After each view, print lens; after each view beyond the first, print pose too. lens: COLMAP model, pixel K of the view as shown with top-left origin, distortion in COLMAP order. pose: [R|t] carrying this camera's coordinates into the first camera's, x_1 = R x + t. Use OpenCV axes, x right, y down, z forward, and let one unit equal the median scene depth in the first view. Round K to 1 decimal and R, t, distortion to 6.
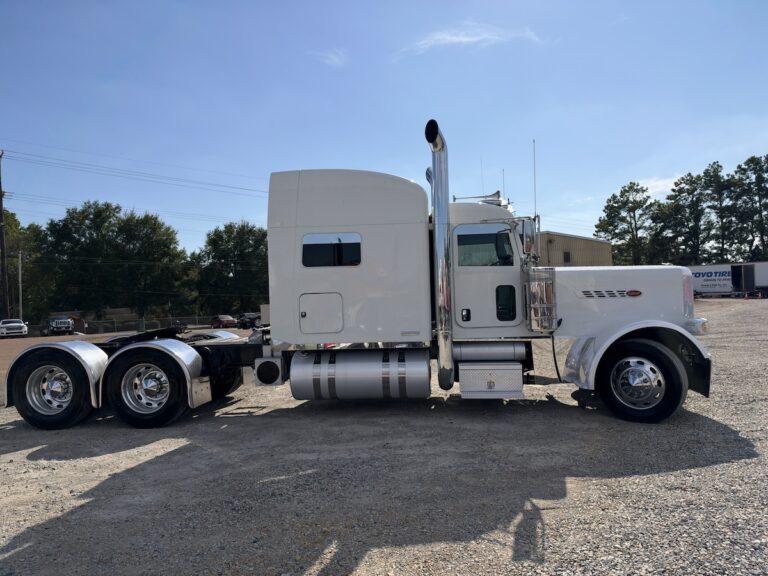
lens RADIAL K [[539.5, 0, 384.0], [0, 539.5, 288.0], [0, 0, 1]] dist [0.003160, 0.003908]
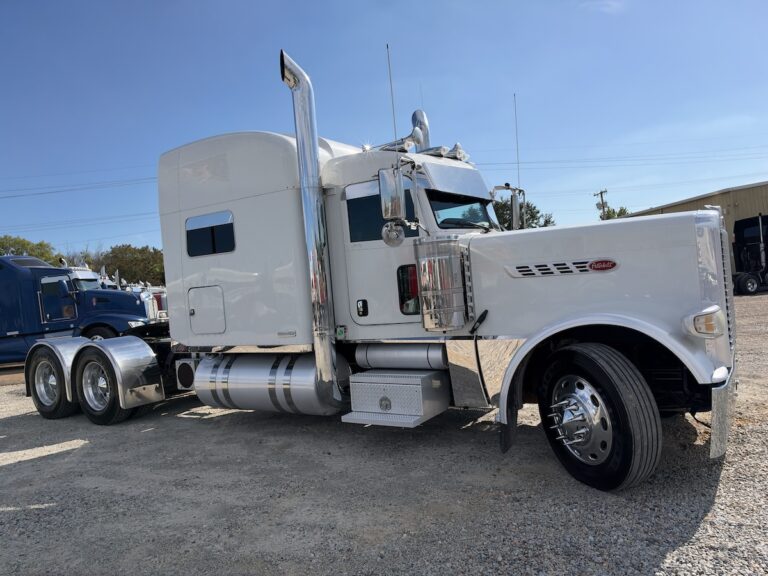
lens RADIAL K [[548.9, 0, 384.0], [0, 548.9, 288.0], [0, 0, 1]] dist [-0.010563, -0.004520]
pose [[0.883457, -0.038629, -0.466918, 0.539790], [0.060258, 0.997686, 0.031475, 0.001599], [0.464622, -0.055942, 0.883740, 0.364952]]
